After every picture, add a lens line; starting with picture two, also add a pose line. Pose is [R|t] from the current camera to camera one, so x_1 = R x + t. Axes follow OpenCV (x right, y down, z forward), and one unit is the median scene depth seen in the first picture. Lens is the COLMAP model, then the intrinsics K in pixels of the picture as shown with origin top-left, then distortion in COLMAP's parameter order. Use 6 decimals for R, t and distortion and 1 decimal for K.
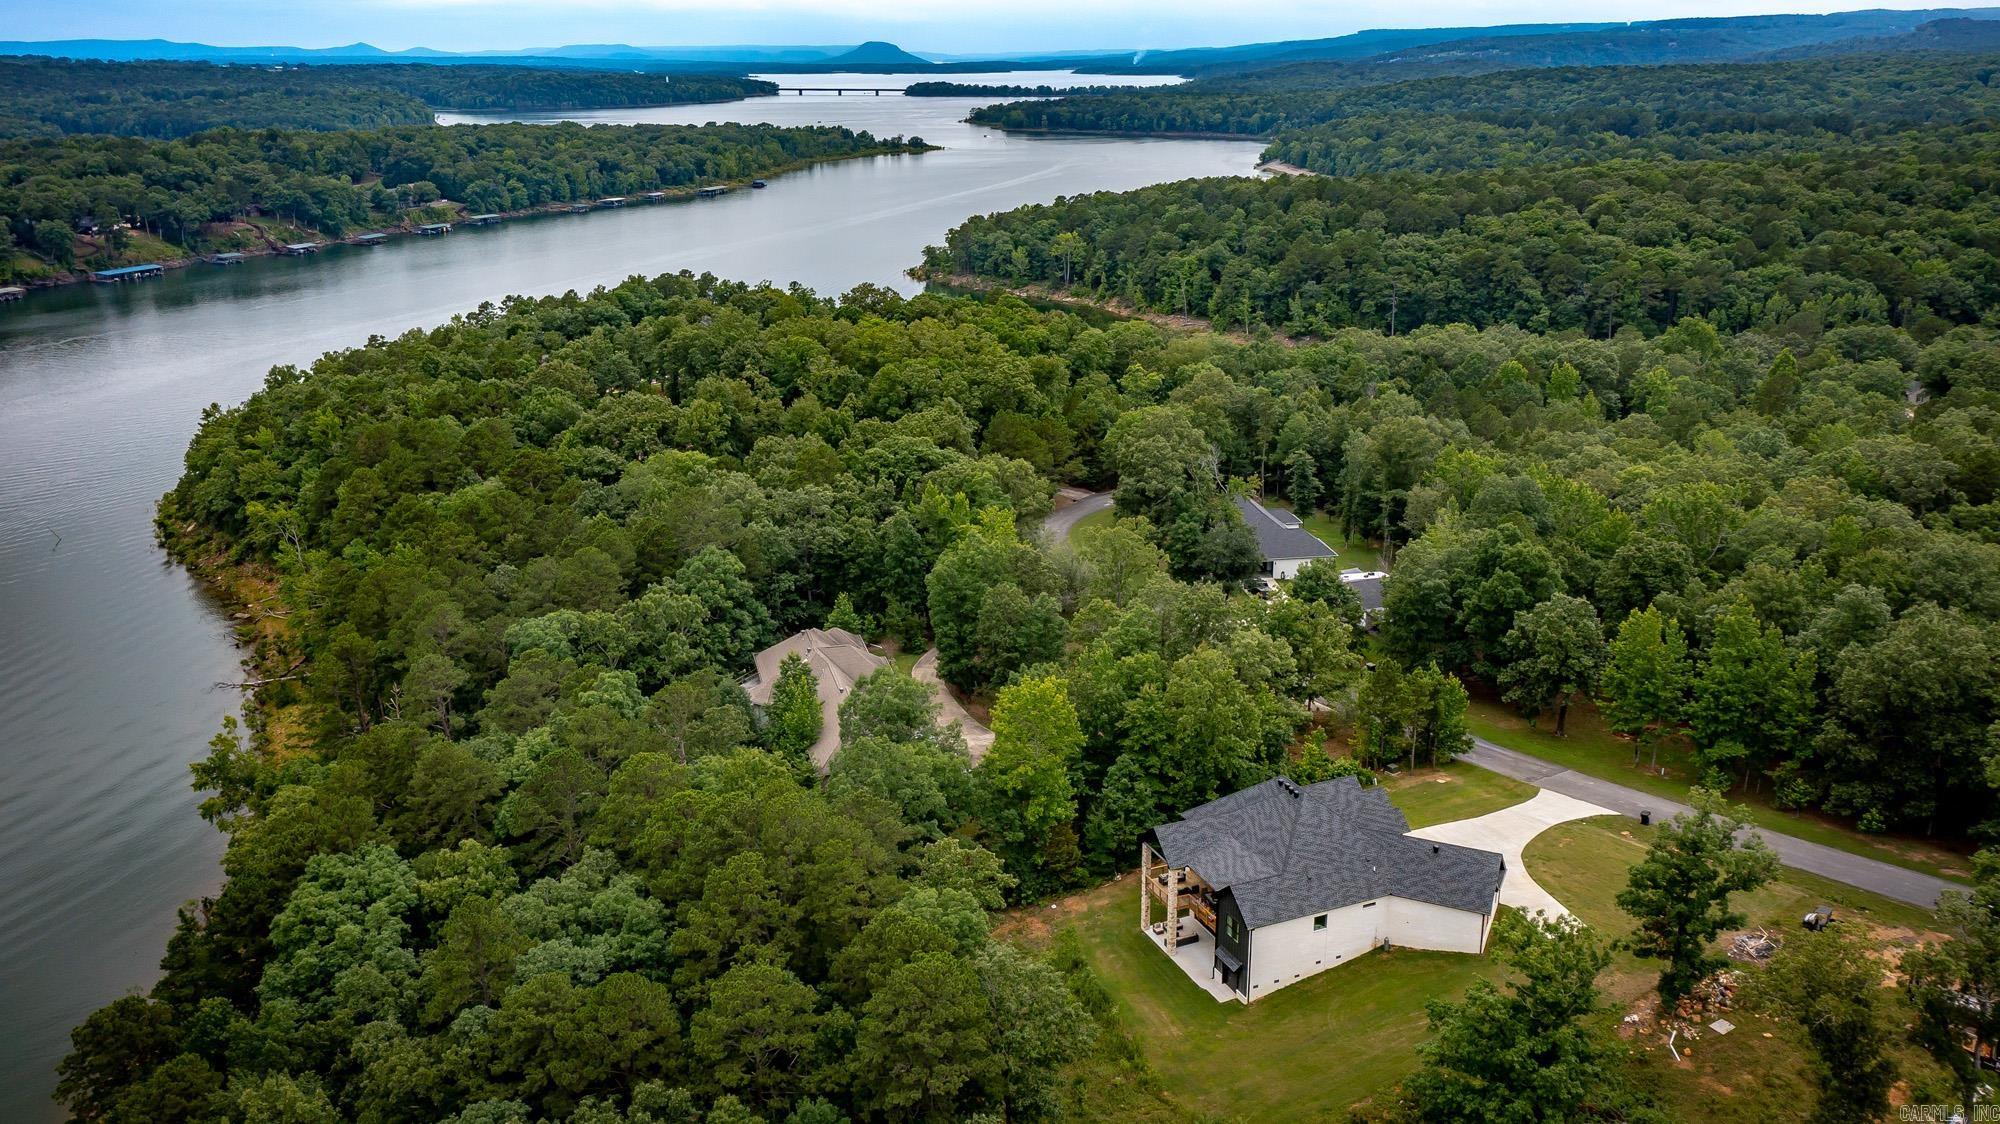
lens RADIAL K [[1597.6, 0, 1000.0], [0, 1597.6, 562.0], [0, 0, 1]] dist [-0.001941, 0.014370]
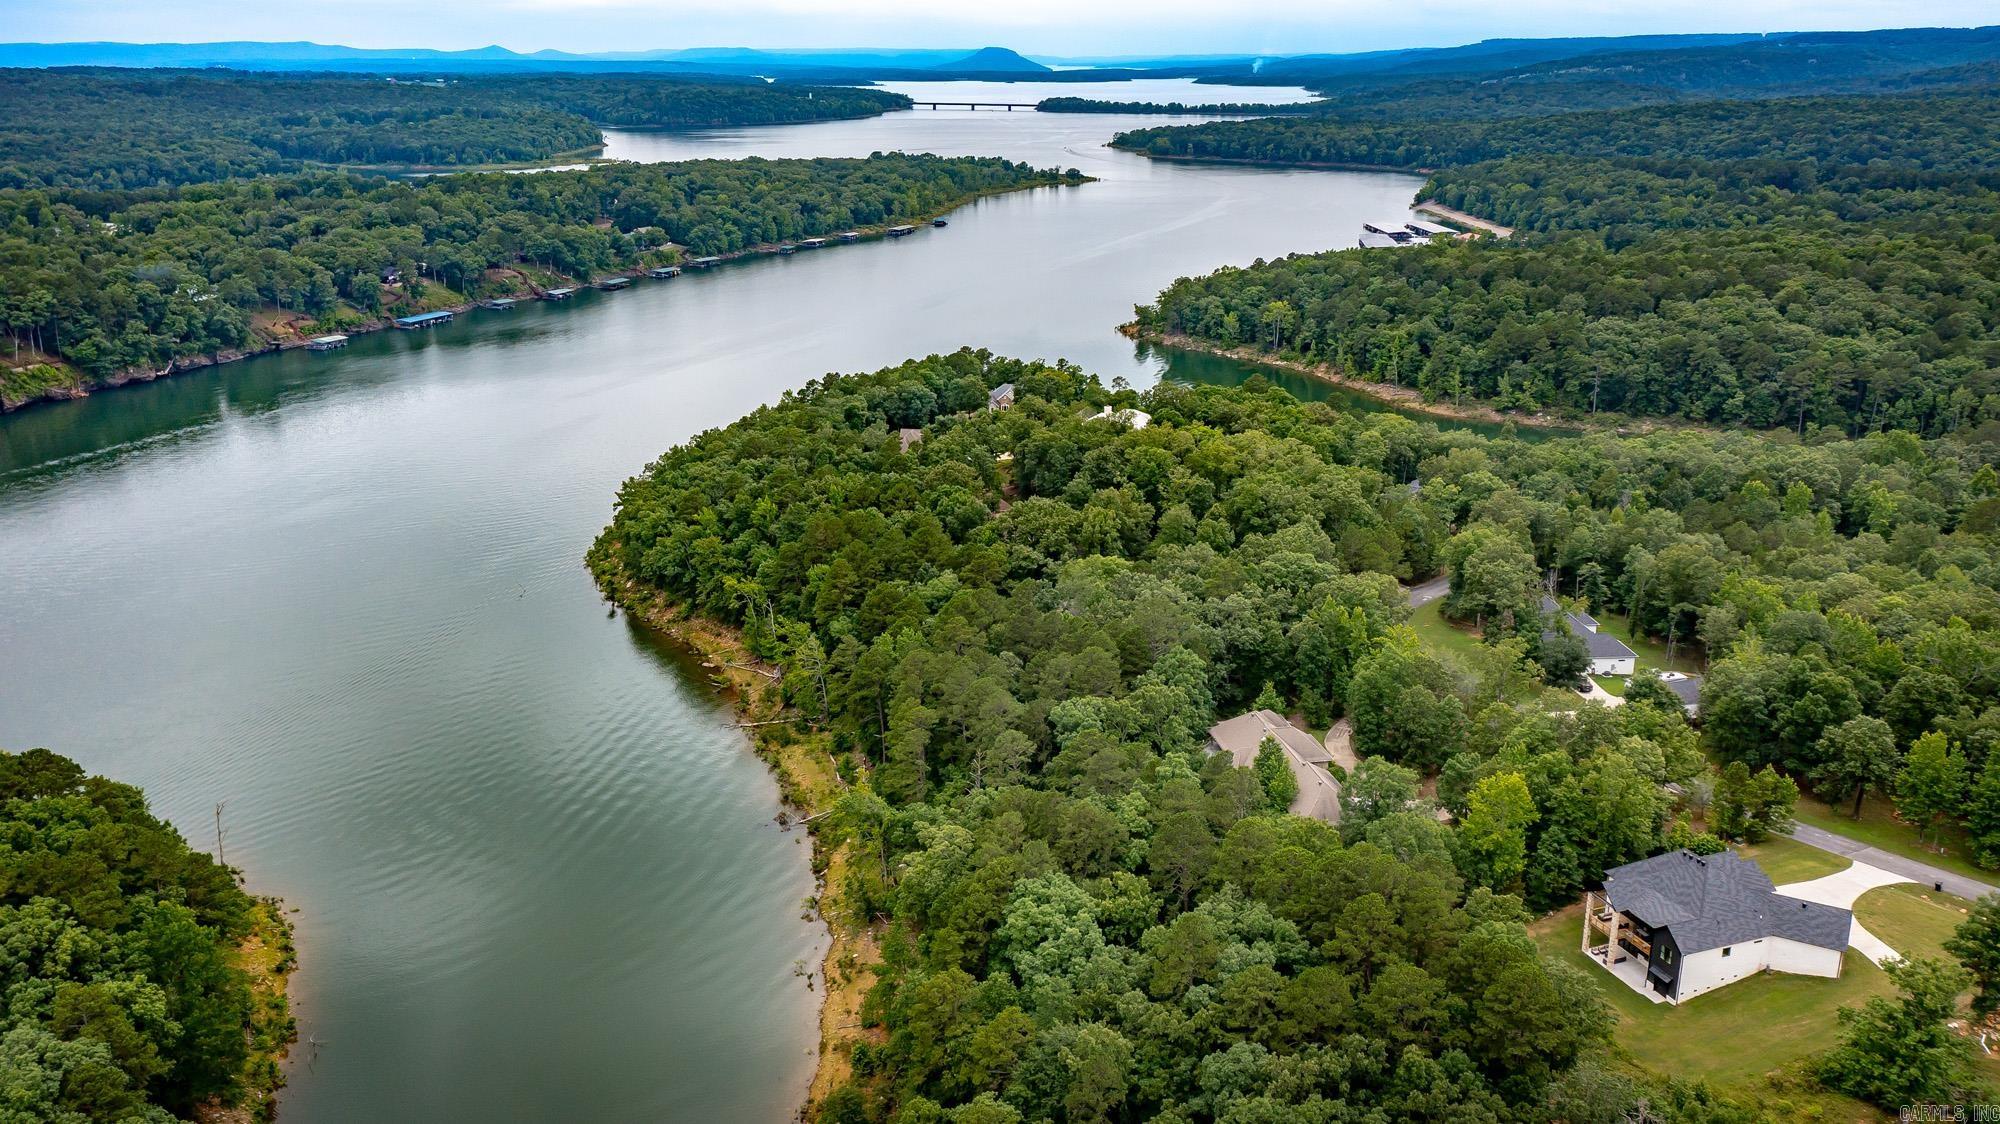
lens RADIAL K [[1597.6, 0, 1000.0], [0, 1597.6, 562.0], [0, 0, 1]] dist [-0.001941, 0.014370]
pose [[0.997798, 0.025241, -0.061332, -0.100716], [-0.025277, 0.999680, 0.000182, -0.030861], [0.061317, 0.001368, 0.998117, -0.134786]]
